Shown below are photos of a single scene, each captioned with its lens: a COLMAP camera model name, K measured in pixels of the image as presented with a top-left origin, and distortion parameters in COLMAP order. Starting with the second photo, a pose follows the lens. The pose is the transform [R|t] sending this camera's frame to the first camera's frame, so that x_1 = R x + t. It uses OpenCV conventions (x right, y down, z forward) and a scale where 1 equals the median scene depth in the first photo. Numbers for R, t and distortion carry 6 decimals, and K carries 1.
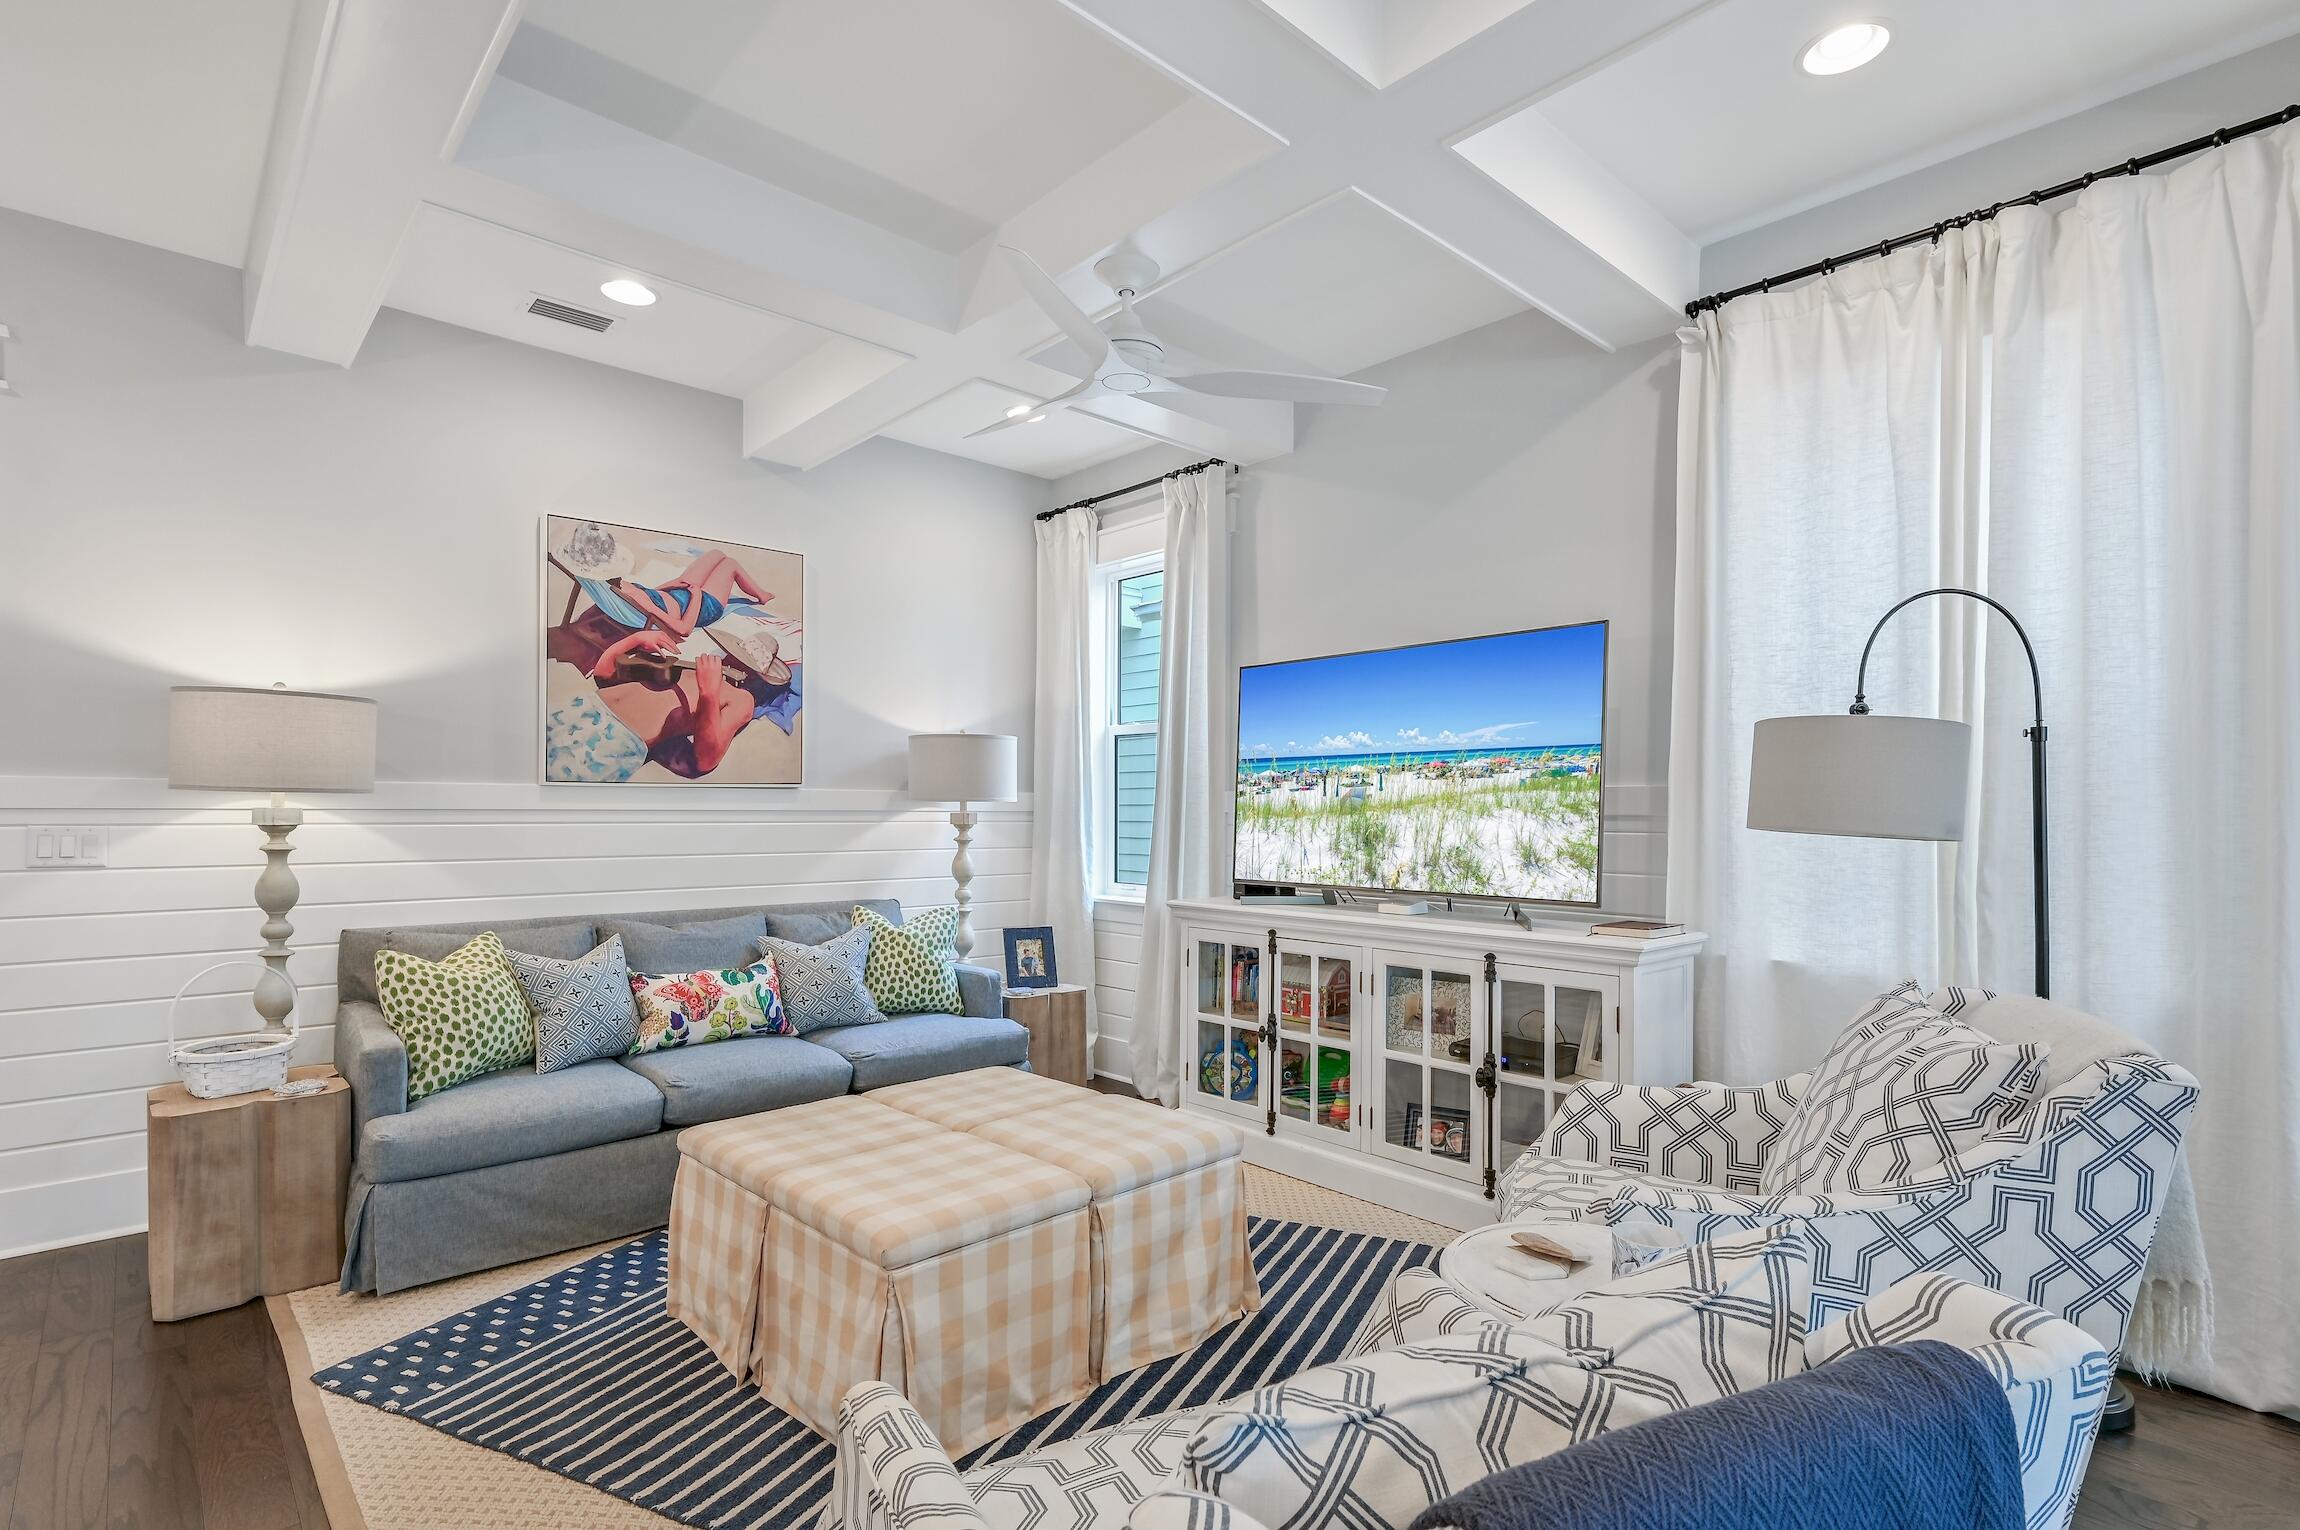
lens RADIAL K [[1100.0, 0, 1147.7], [0, 1100.0, 813.1], [0, 0, 1]] dist [-0.001603, -0.000141]
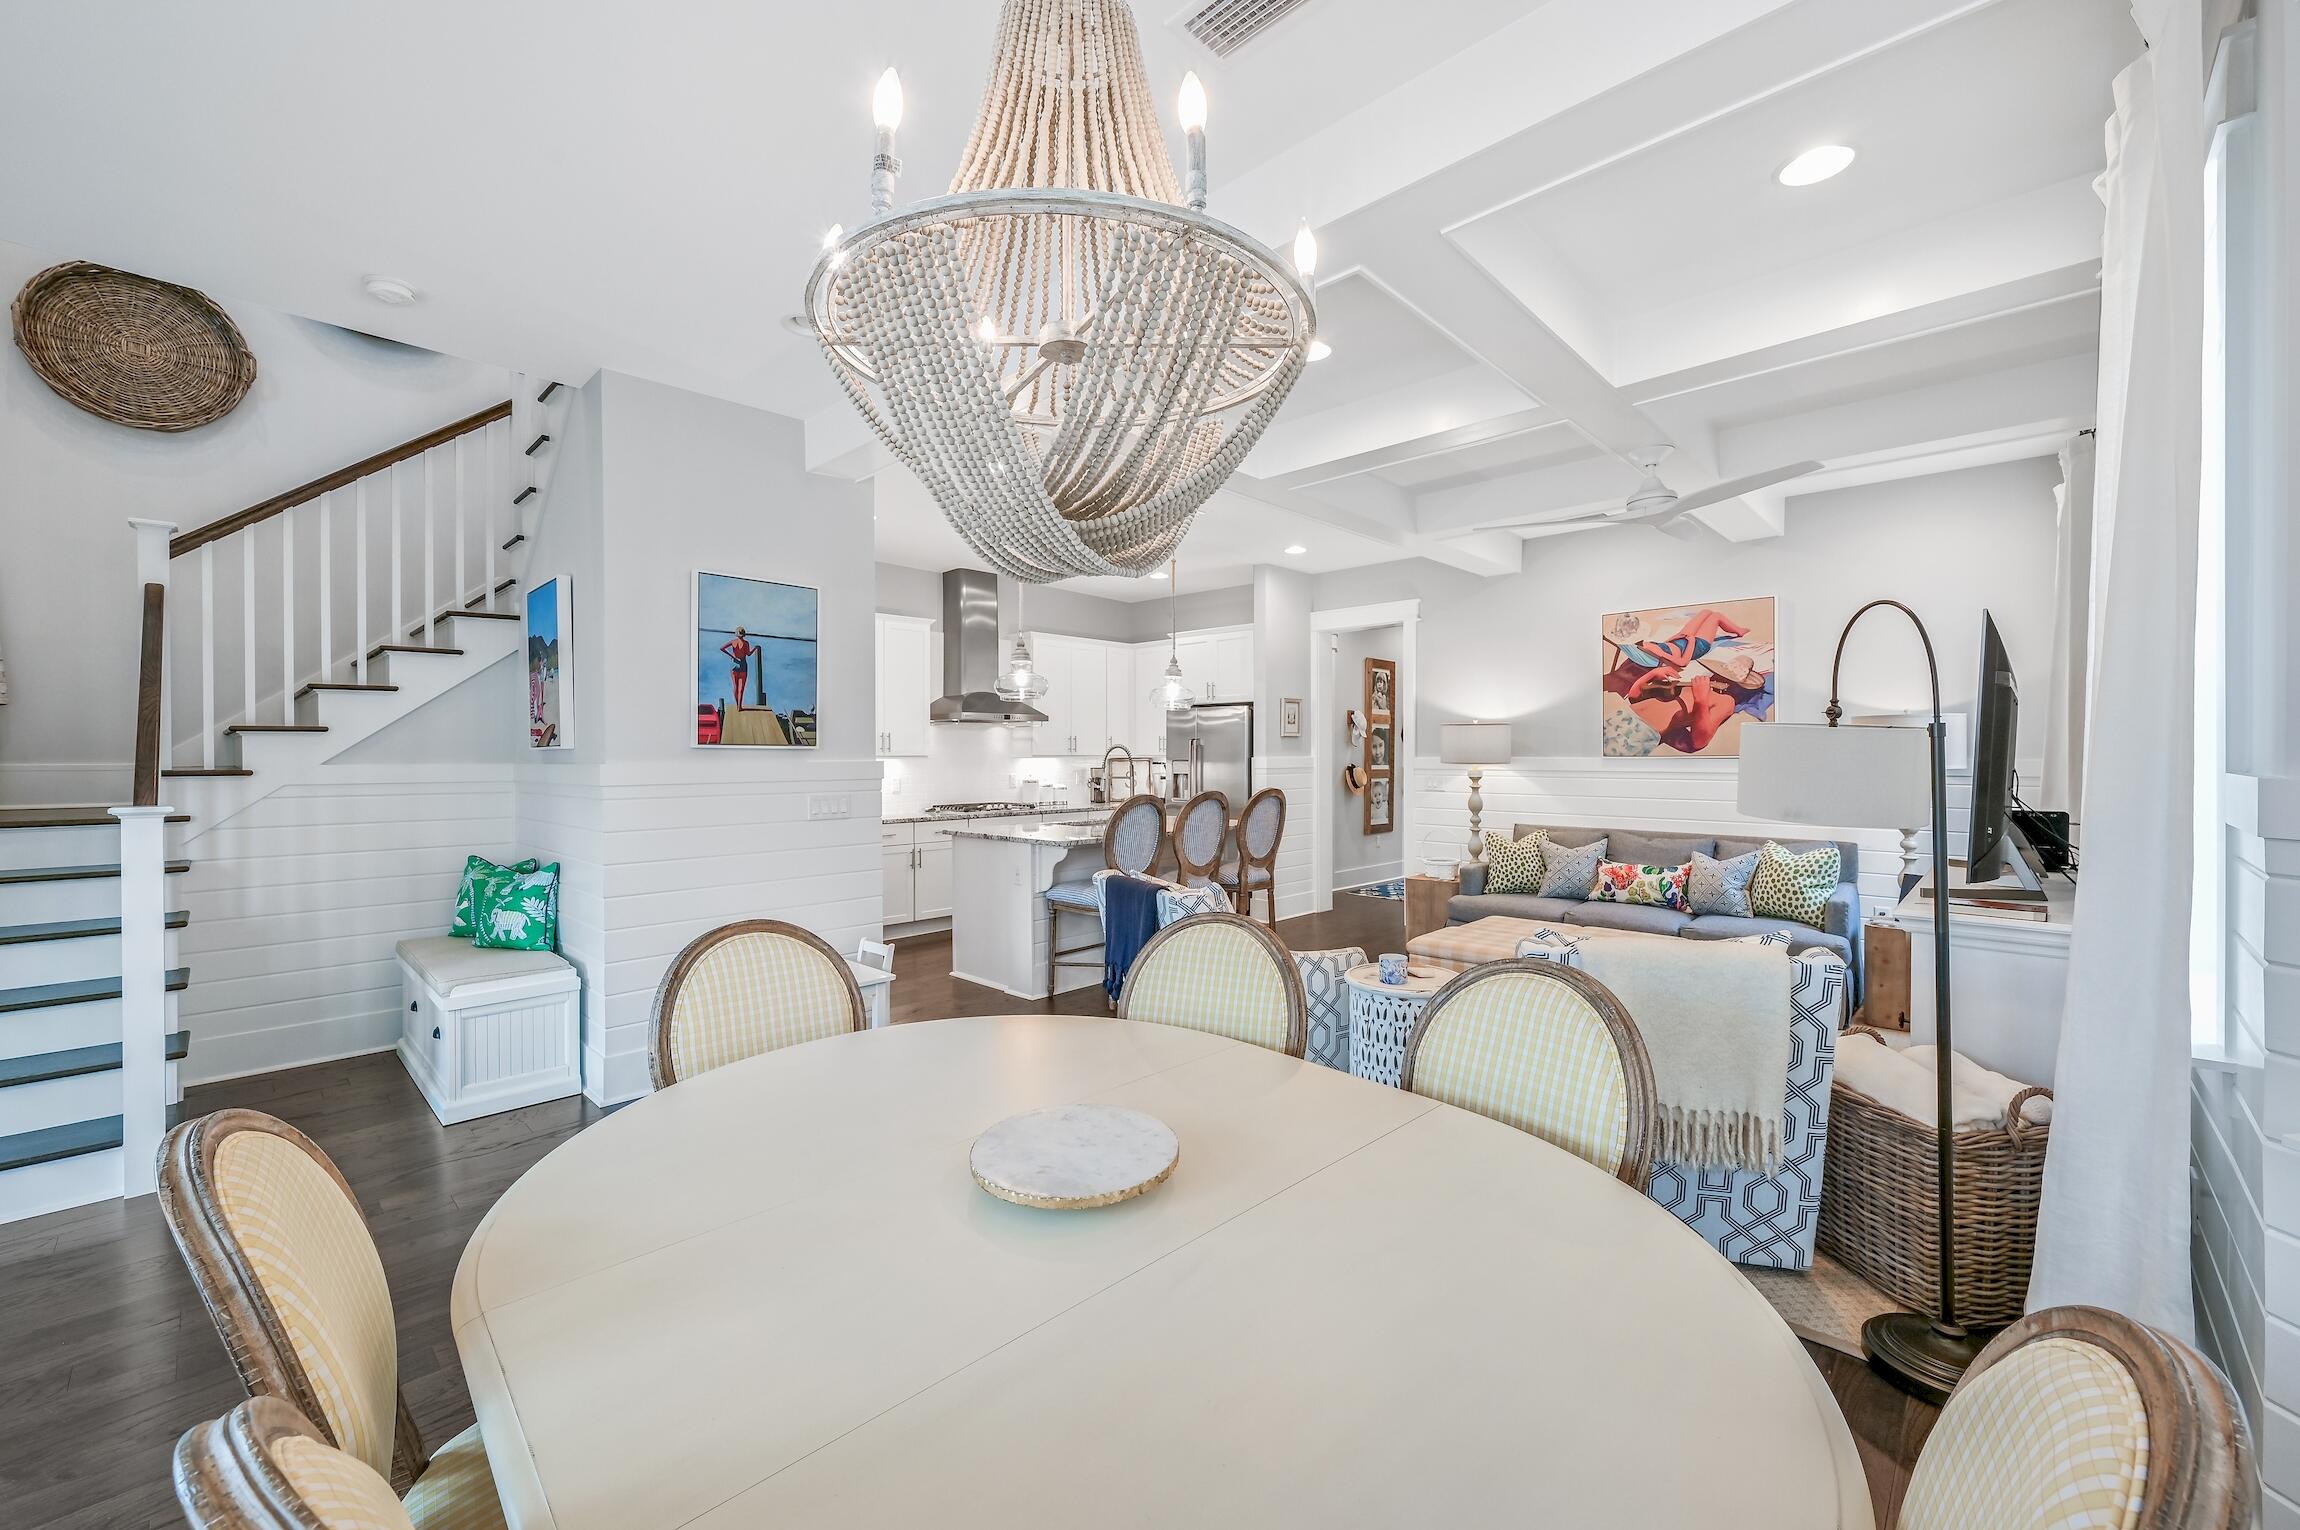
lens RADIAL K [[904.6, 0, 1150.0], [0, 904.6, 765.0], [0, 0, 1]] dist [0.000050, 0.000006]
pose [[0.061456, 0.009339, -0.998066, 0.923846], [-0.001391, 0.999956, 0.009271, -0.026129], [0.998109, 0.000818, 0.061467, 0.120893]]
